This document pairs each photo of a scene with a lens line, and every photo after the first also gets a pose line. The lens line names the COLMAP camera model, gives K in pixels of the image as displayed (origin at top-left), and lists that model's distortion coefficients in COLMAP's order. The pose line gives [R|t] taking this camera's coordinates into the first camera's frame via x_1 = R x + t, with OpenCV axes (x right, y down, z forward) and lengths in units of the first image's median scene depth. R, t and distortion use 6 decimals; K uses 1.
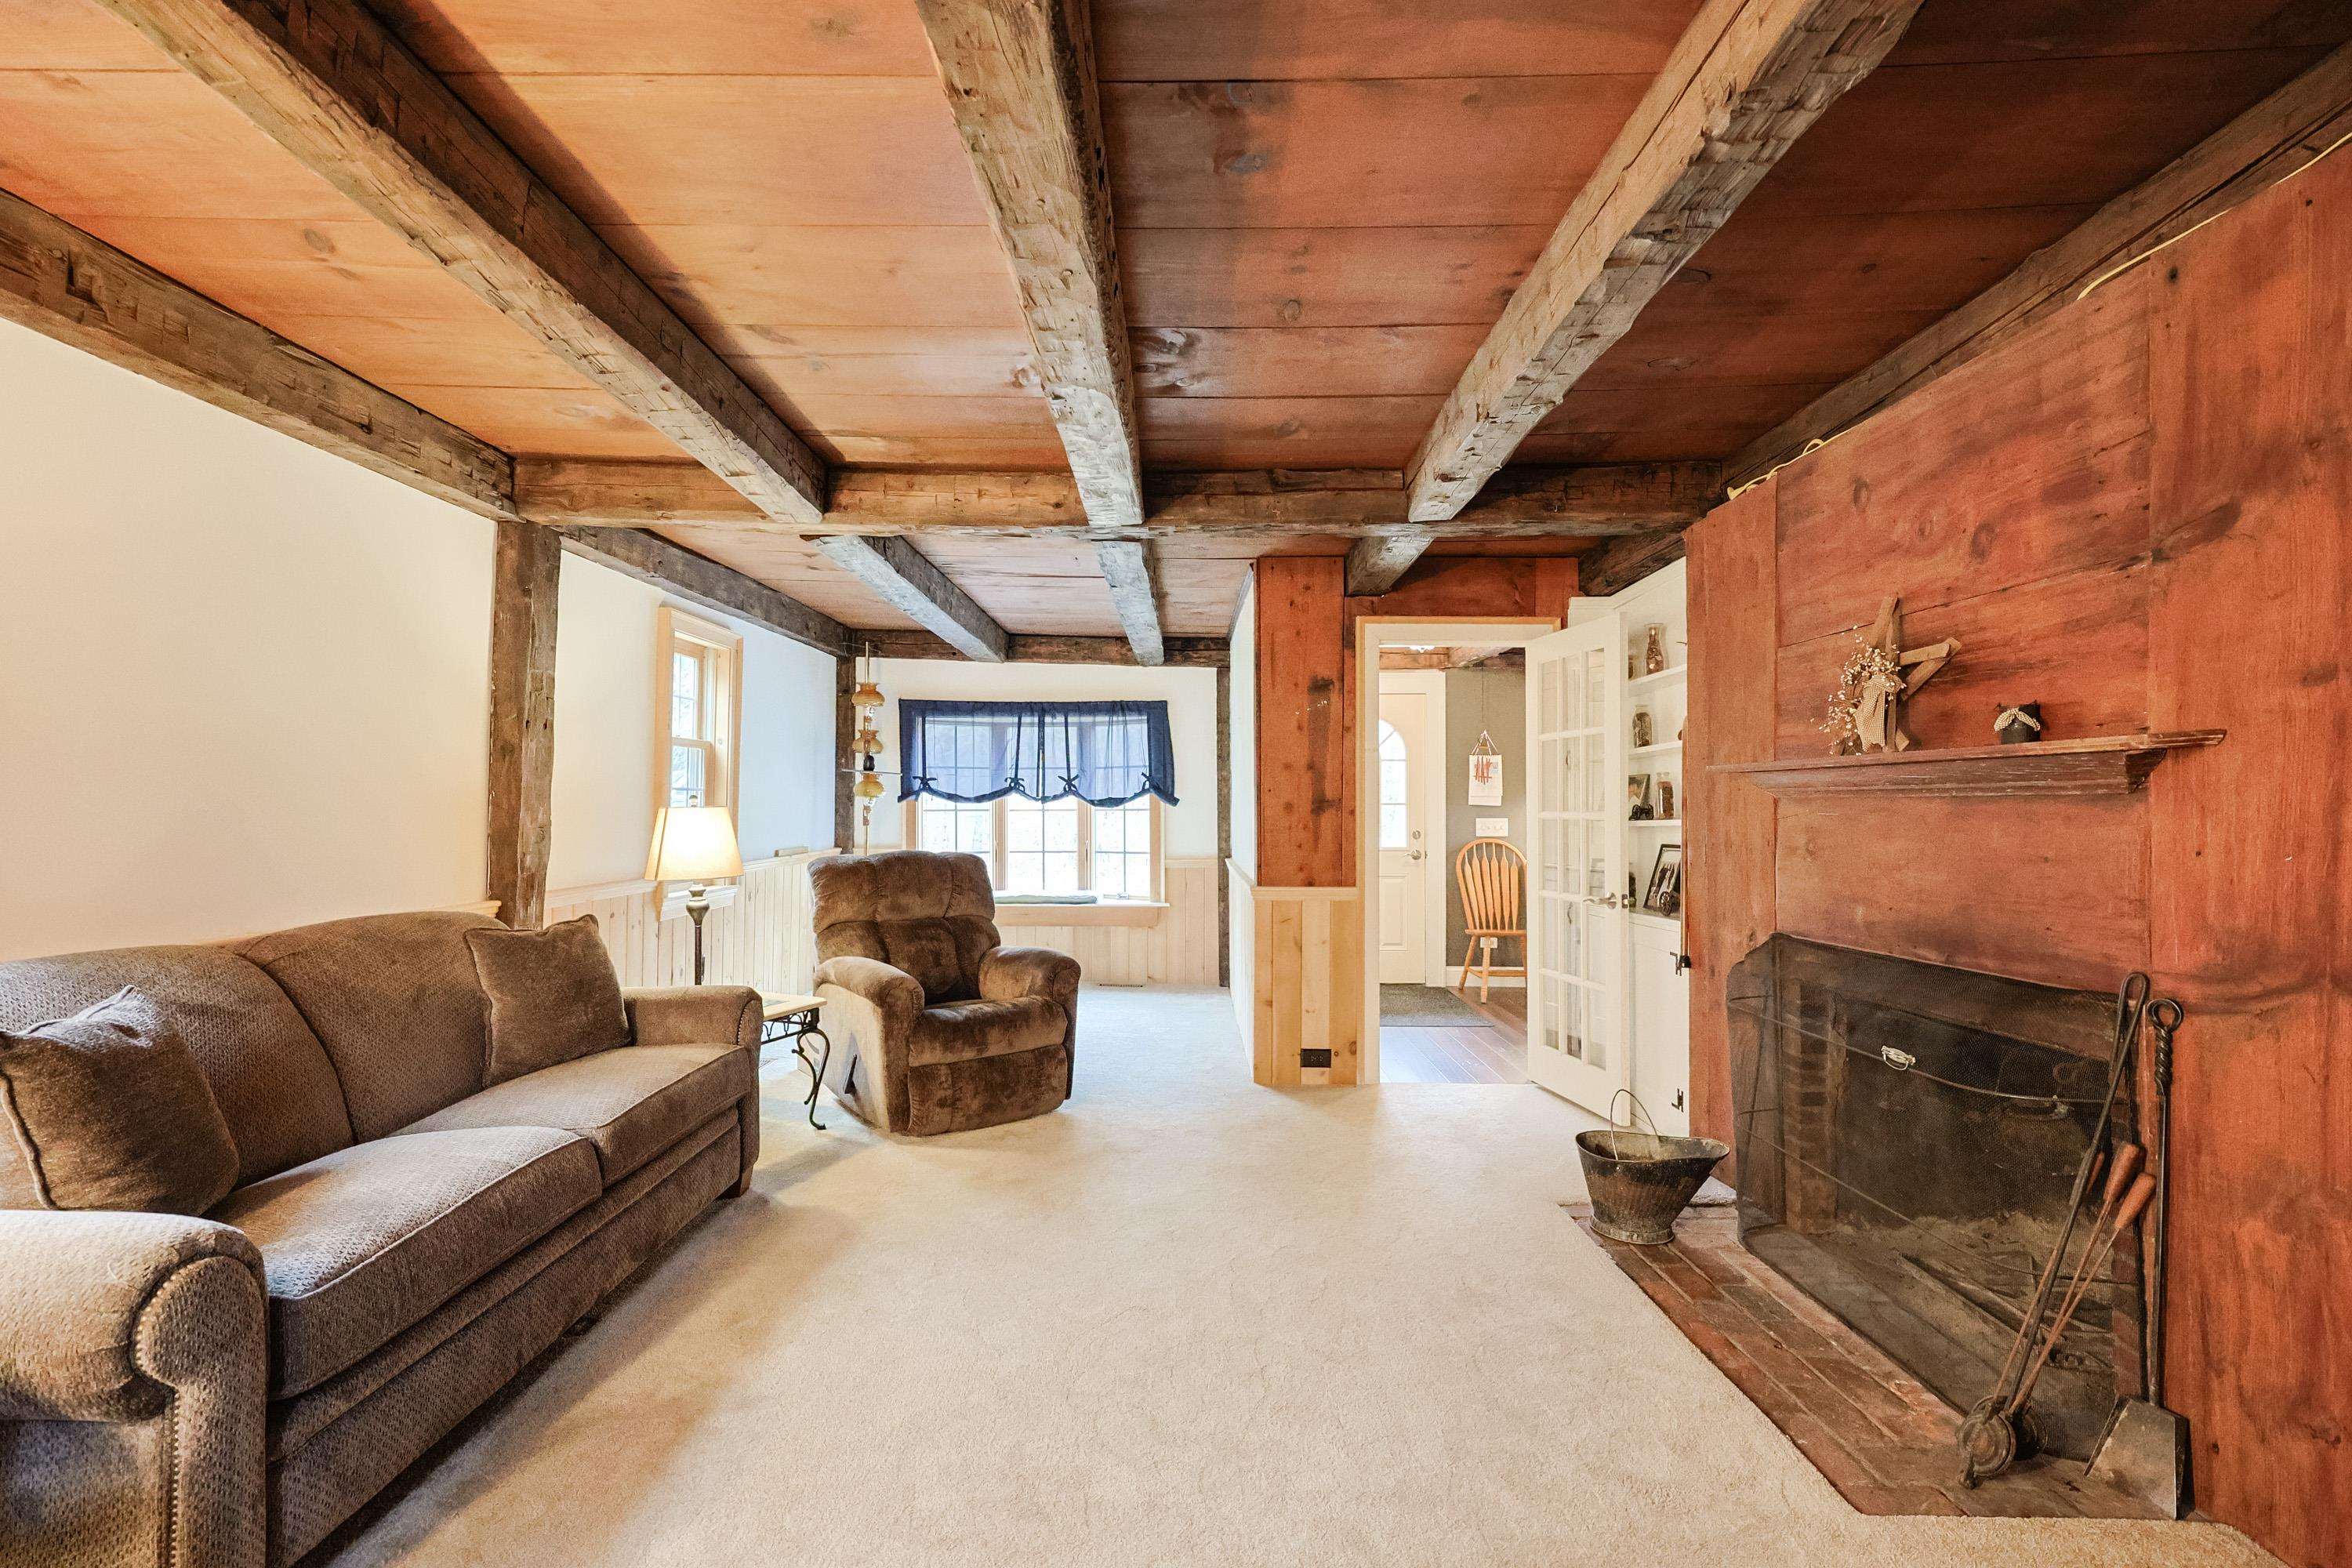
lens RADIAL K [[1018.0, 0, 1177.3], [0, 1018.0, 778.1], [0, 0, 1]] dist [-0.000167, 0.000381]
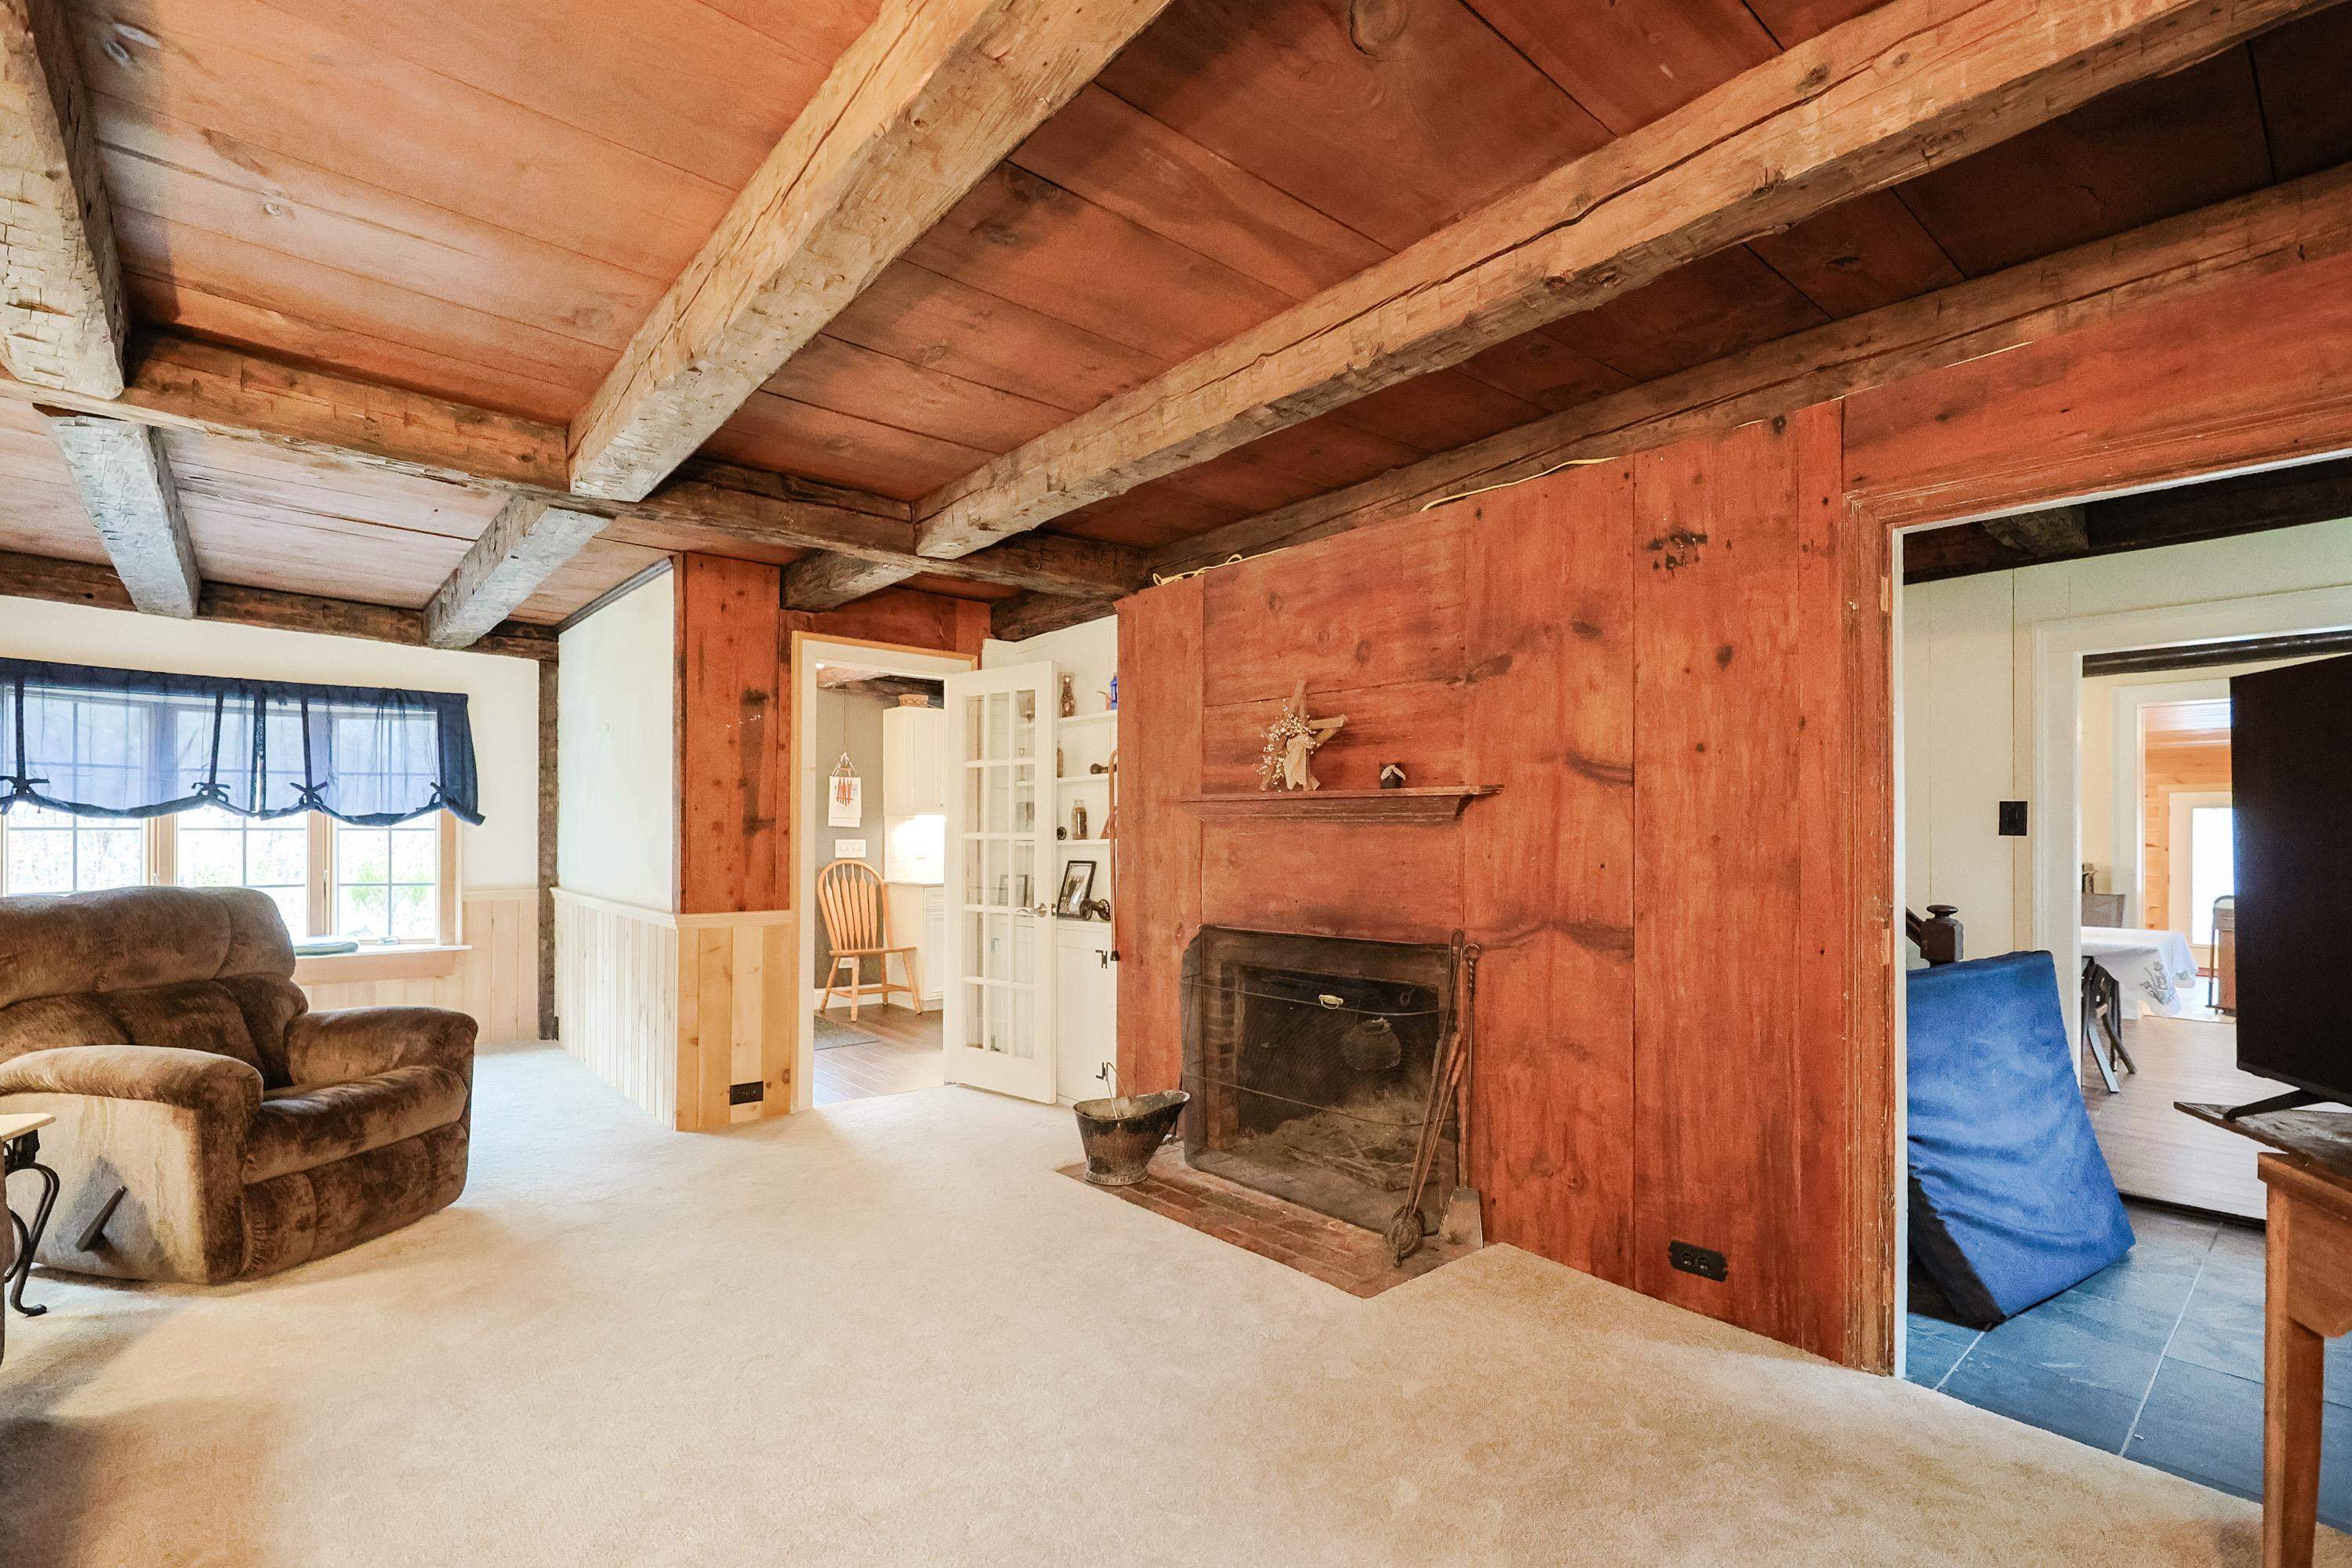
lens RADIAL K [[1043.0, 0, 1176.6], [0, 1043.0, 796.2], [0, 0, 1]] dist [0.000574, 0.000279]
pose [[0.751330, 0.025951, 0.659417, -0.296711], [-0.023674, 0.999643, -0.012366, 0.003633], [-0.659502, -0.006320, 0.751676, 0.017158]]
